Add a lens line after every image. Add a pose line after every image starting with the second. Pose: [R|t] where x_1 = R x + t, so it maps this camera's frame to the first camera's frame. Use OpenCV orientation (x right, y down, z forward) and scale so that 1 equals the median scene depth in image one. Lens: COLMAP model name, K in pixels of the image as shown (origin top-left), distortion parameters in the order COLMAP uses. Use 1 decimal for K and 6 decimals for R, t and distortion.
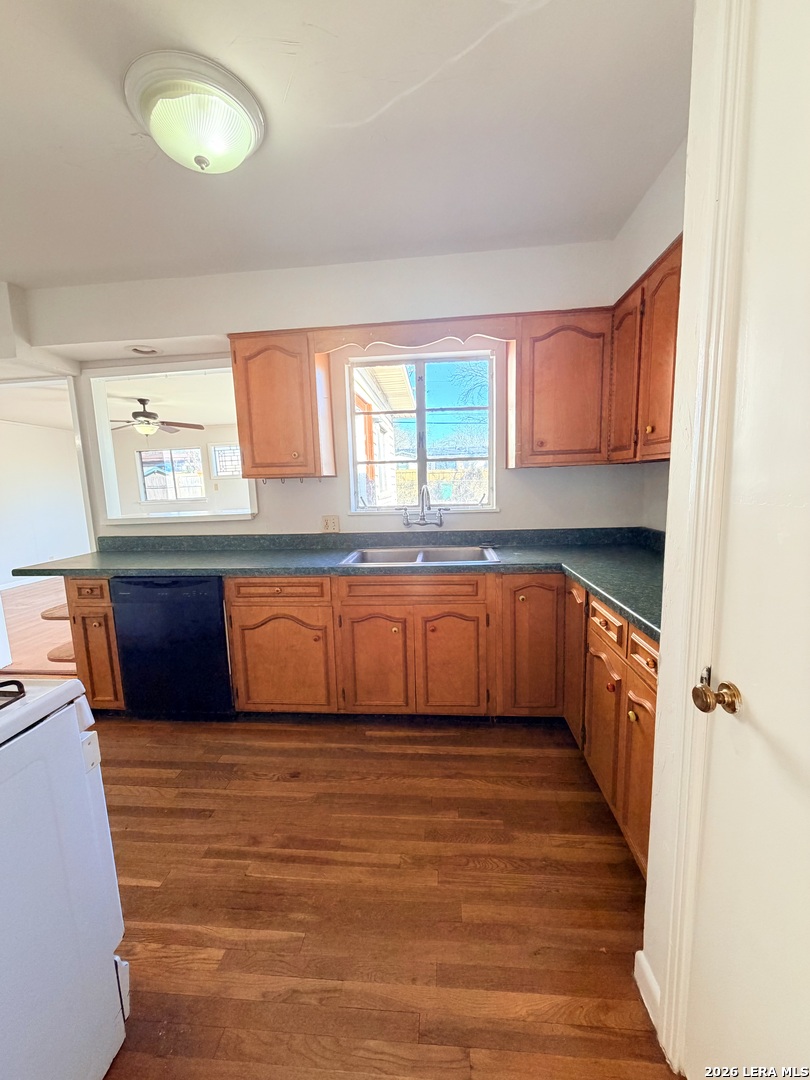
lens RADIAL K [[430.6, 0, 403.7], [0, 430.6, 540.8], [0, 0, 1]] dist [0.000133, -0.000248]
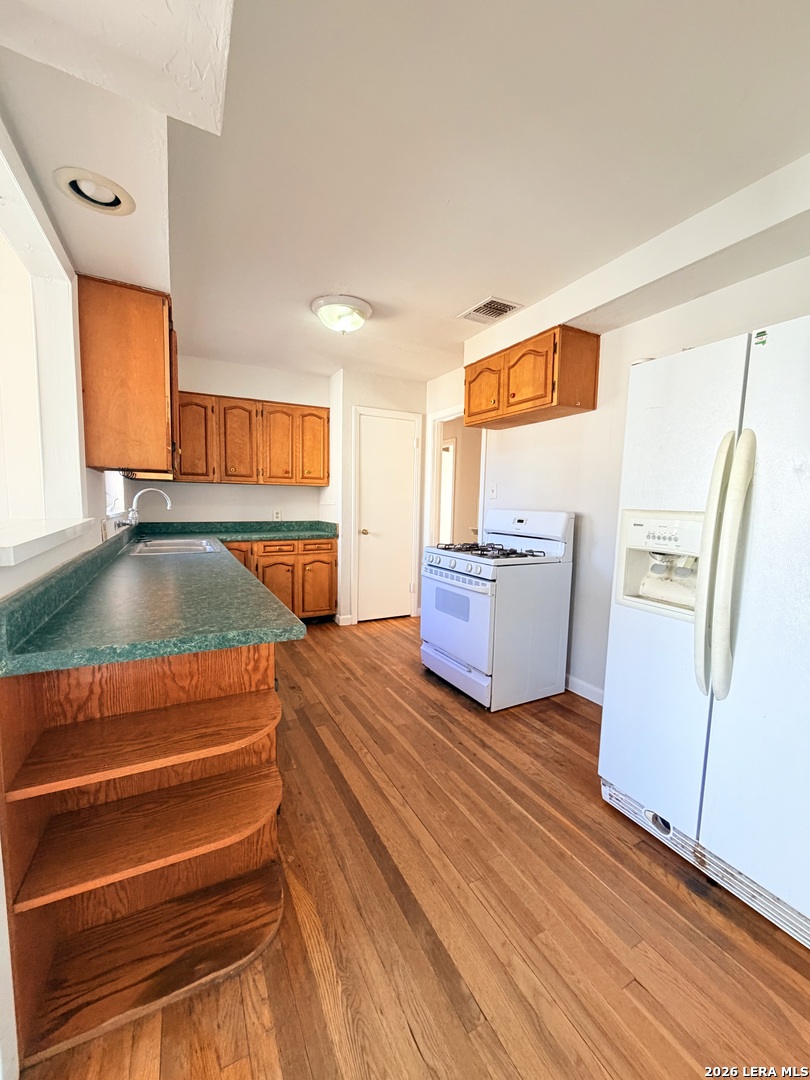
lens RADIAL K [[430.6, 0, 406.4], [0, 430.6, 539.6], [0, 0, 1]] dist [0.000133, -0.000248]
pose [[-0.544773, -0.054109, 0.836836, -1.826186], [0.120168, 0.982580, 0.141761, -0.113187], [-0.829929, 0.177789, -0.528780, 1.515703]]
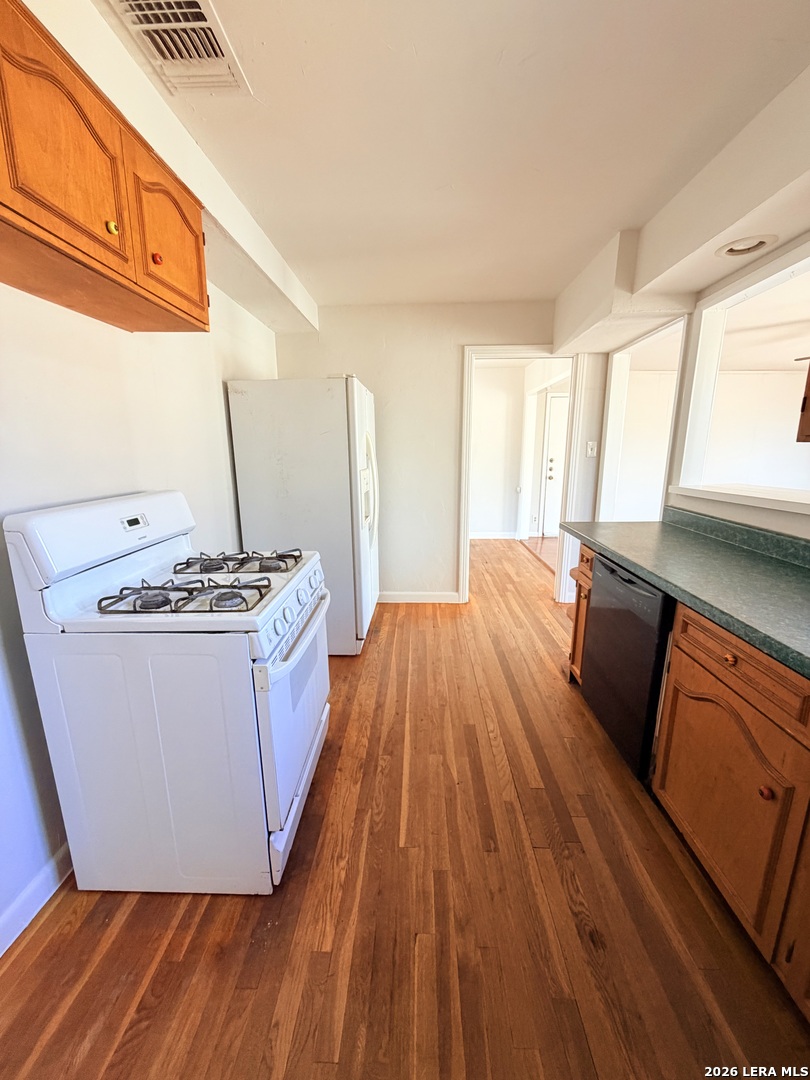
lens RADIAL K [[430.6, 0, 407.4], [0, 430.6, 541.6], [0, 0, 1]] dist [0.000133, -0.000248]
pose [[0.057115, 0.247105, -0.967304, 0.207257], [-0.136168, 0.961760, 0.237648, -0.123767], [0.989038, 0.118143, 0.088578, 0.684176]]
